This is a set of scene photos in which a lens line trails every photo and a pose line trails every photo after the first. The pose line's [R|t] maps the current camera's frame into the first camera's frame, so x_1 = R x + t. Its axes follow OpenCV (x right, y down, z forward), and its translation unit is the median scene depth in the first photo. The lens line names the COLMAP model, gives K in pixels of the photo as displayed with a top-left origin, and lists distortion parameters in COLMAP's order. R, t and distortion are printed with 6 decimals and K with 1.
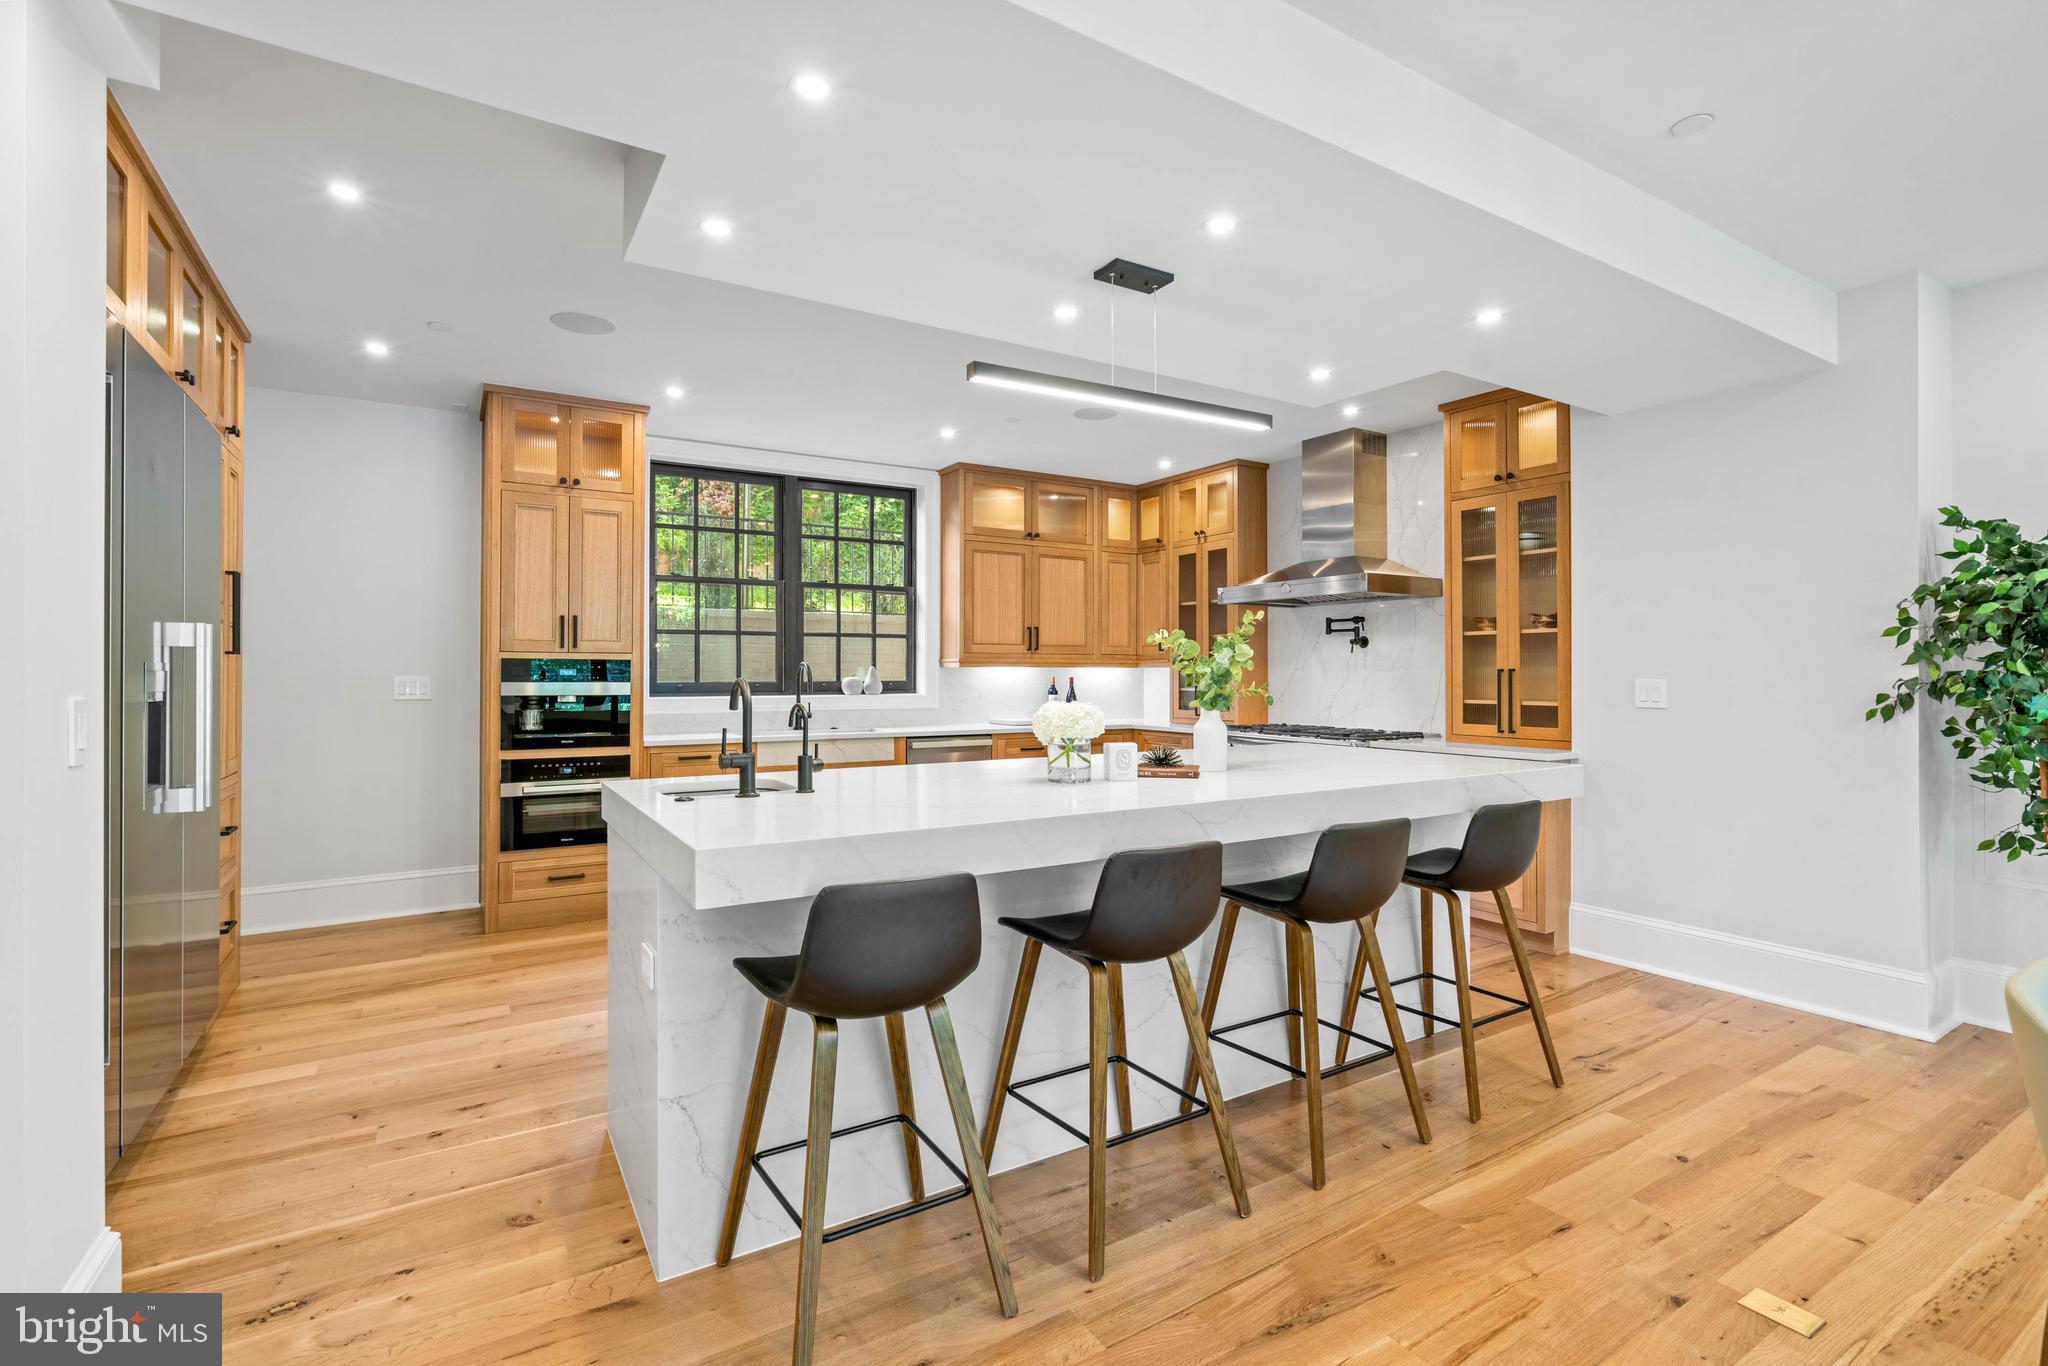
lens RADIAL K [[938.3, 0, 1021.8], [0, 938.3, 669.3], [0, 0, 1]] dist [-0.006144, 0.001347]
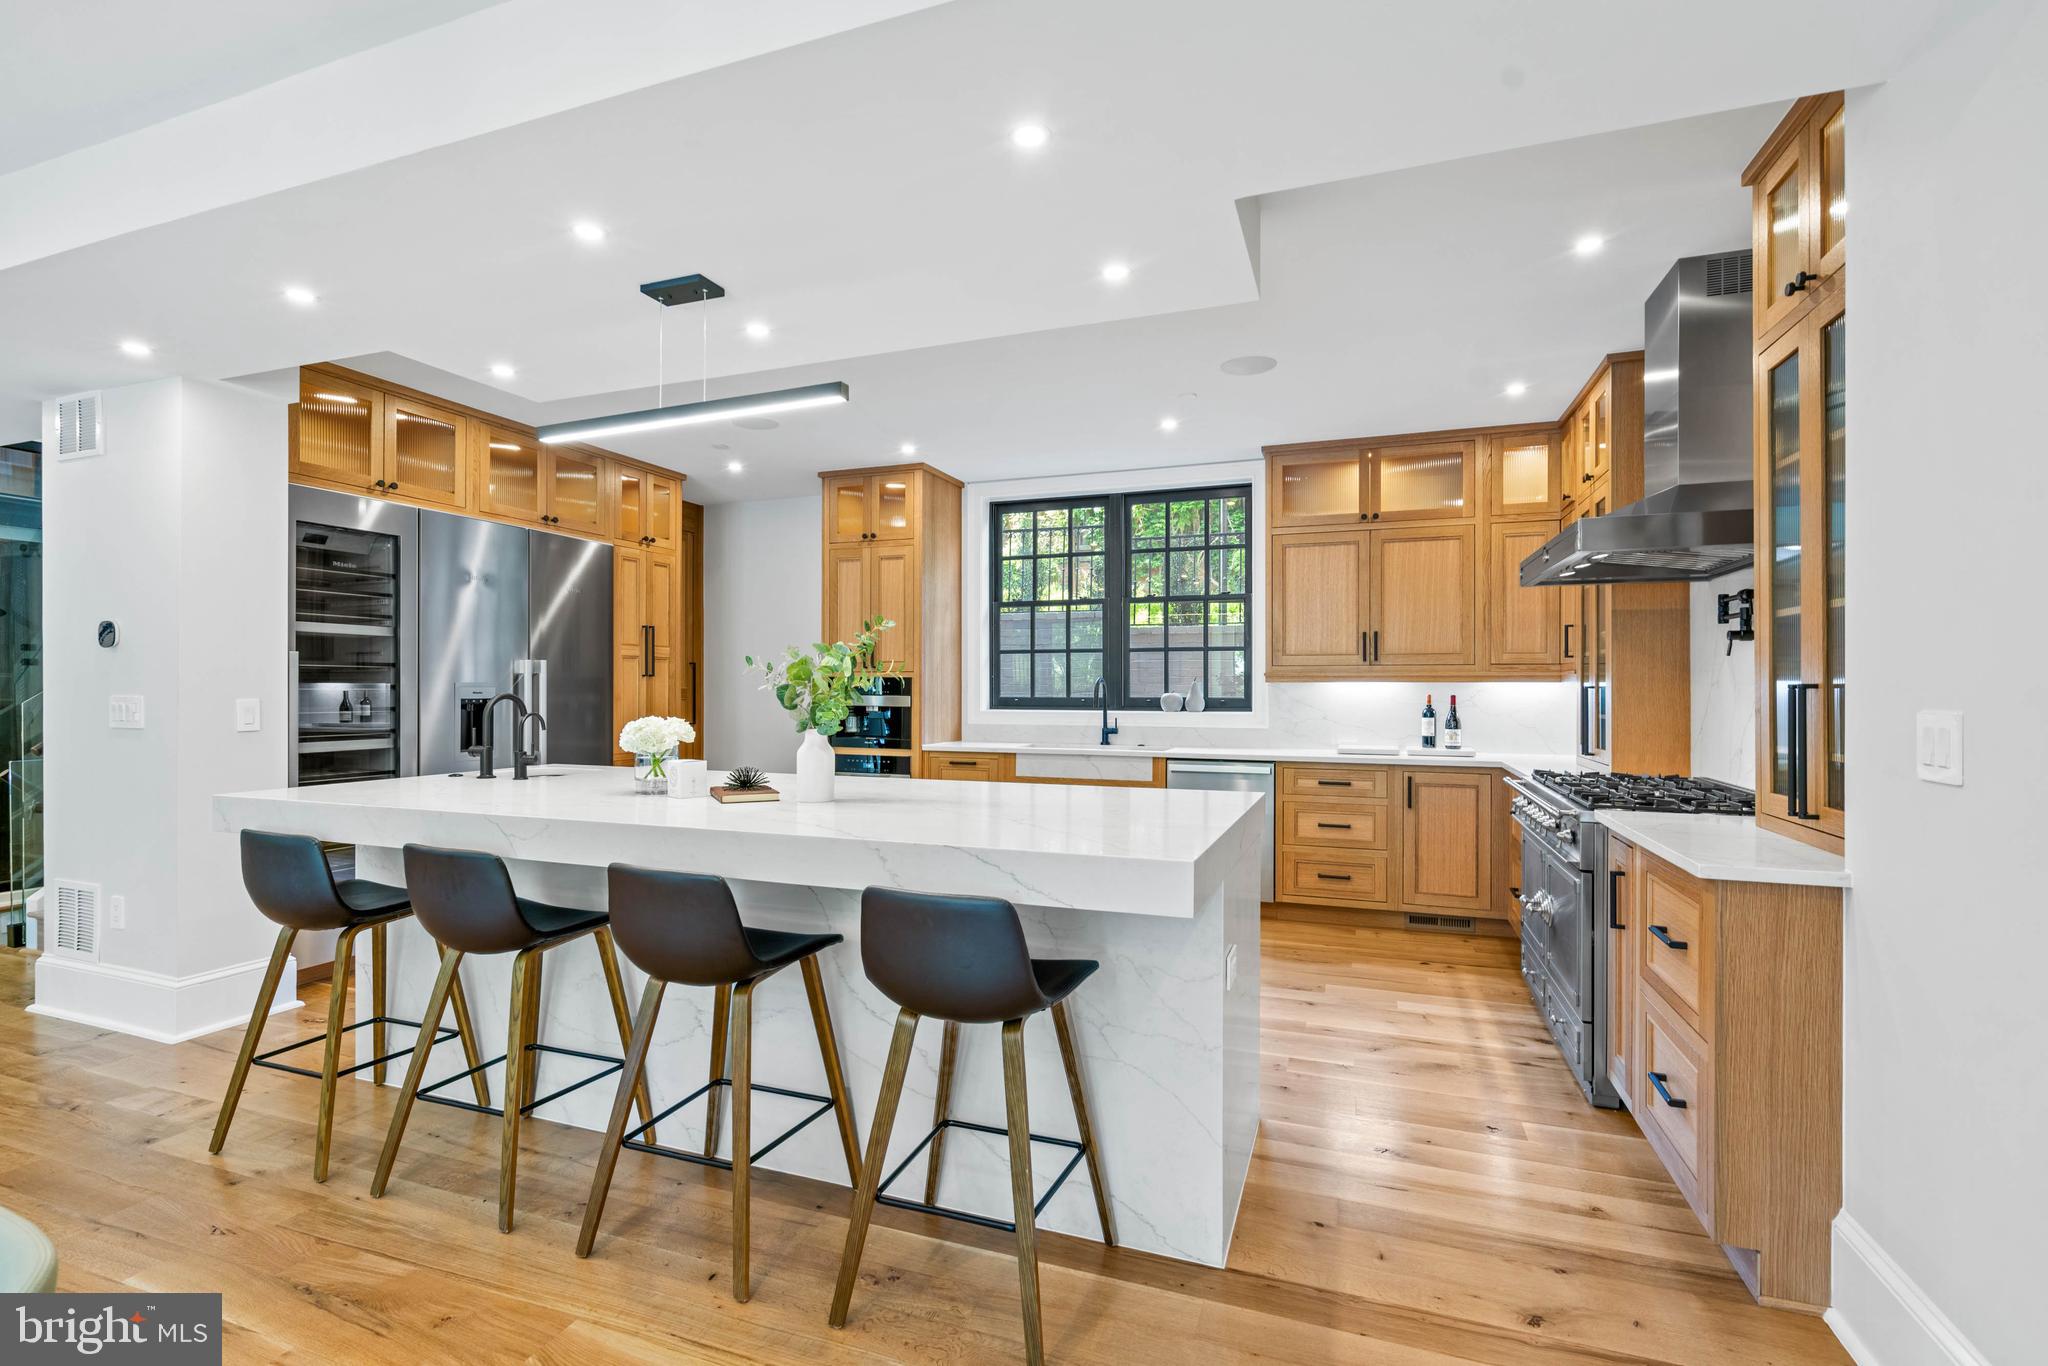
lens RADIAL K [[938.3, 0, 1017.4], [0, 938.3, 690.2], [0, 0, 1]] dist [-0.006144, 0.001347]
pose [[0.615872, 0.003863, -0.787837, 0.486603], [0.001677, 0.999979, 0.006214, -0.000889], [0.787844, -0.005148, 0.615853, 0.290590]]
